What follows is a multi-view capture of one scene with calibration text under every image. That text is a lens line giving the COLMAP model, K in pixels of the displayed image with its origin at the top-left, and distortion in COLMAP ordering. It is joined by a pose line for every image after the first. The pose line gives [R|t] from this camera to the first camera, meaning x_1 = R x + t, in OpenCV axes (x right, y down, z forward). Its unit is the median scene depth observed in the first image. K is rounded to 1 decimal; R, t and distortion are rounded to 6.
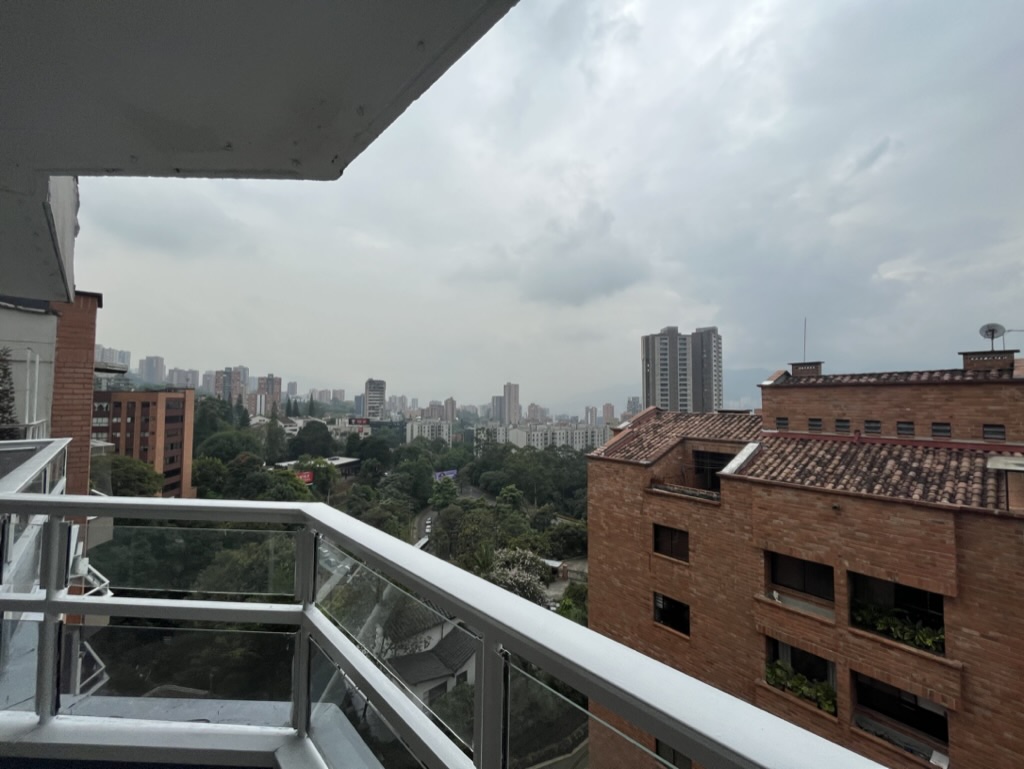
lens RADIAL K [[413.5, 0, 515.9], [0, 413.5, 381.6], [0, 0, 1]] dist [-0.003168, 0.000038]
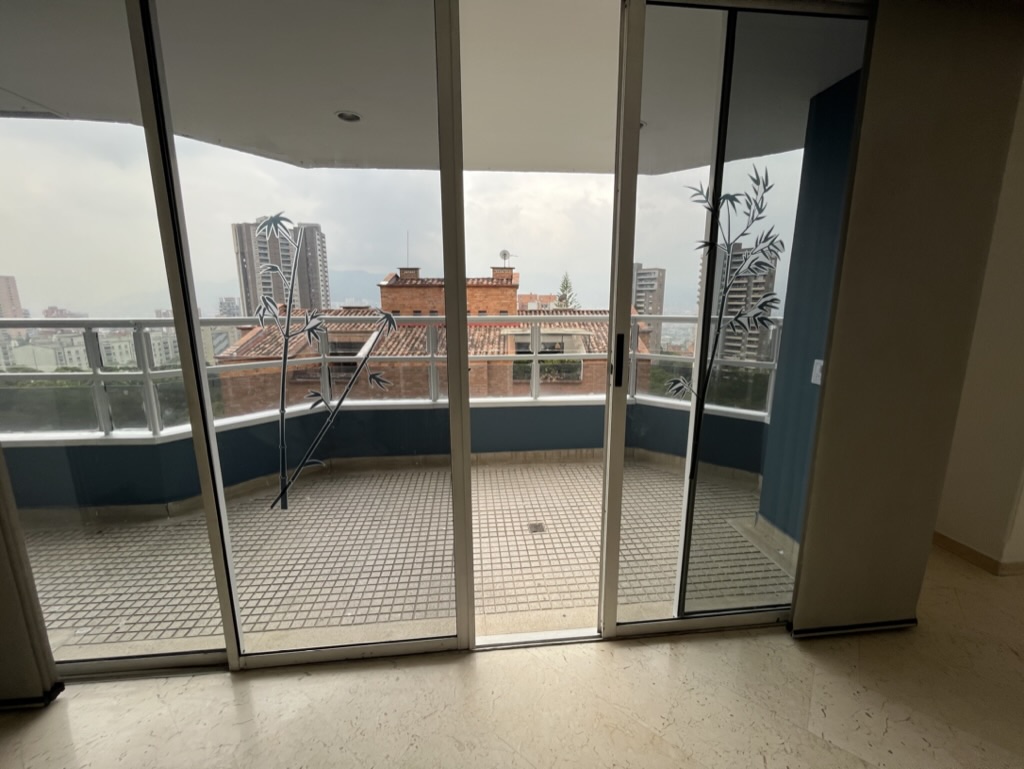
lens RADIAL K [[413.5, 0, 517.1], [0, 413.5, 380.4], [0, 0, 1]] dist [-0.003168, 0.000038]
pose [[0.631602, -0.147885, 0.761057, -0.130796], [-0.032499, 0.975726, 0.216570, 0.007268], [-0.774611, -0.161520, 0.611465, -0.118016]]
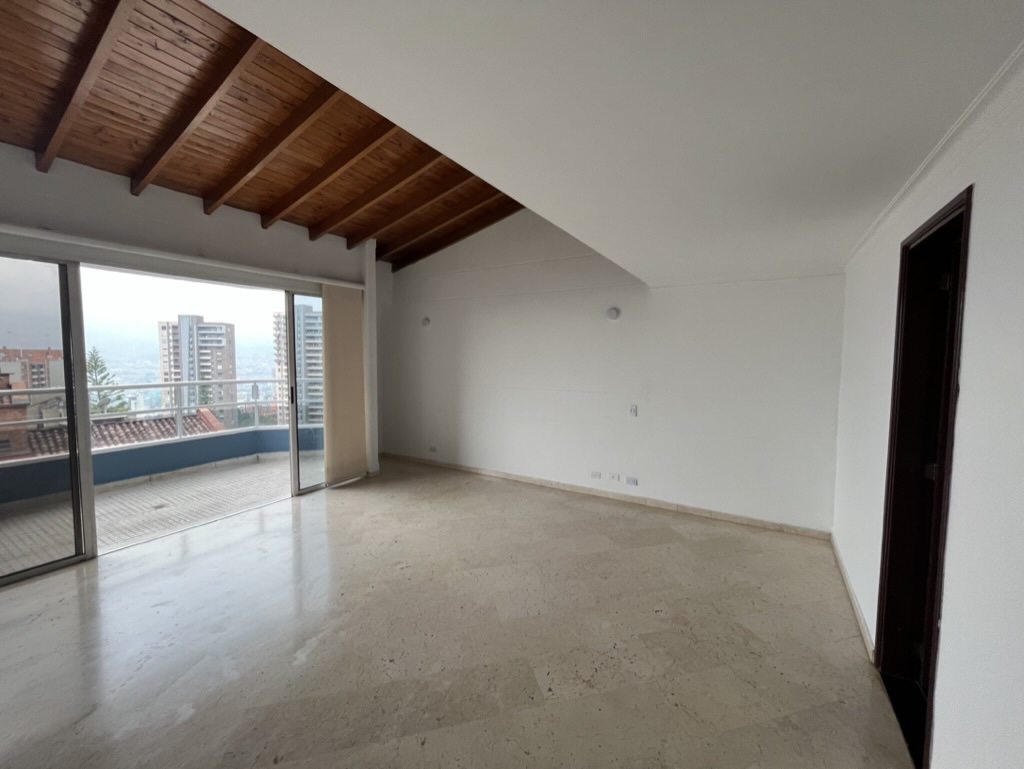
lens RADIAL K [[413.5, 0, 515.5], [0, 413.5, 382.5], [0, 0, 1]] dist [-0.003168, 0.000038]
pose [[-0.243483, -0.057579, 0.968195, -1.323882], [-0.044270, 0.997856, 0.048210, -0.108563], [-0.968894, -0.031123, -0.245510, -0.550801]]
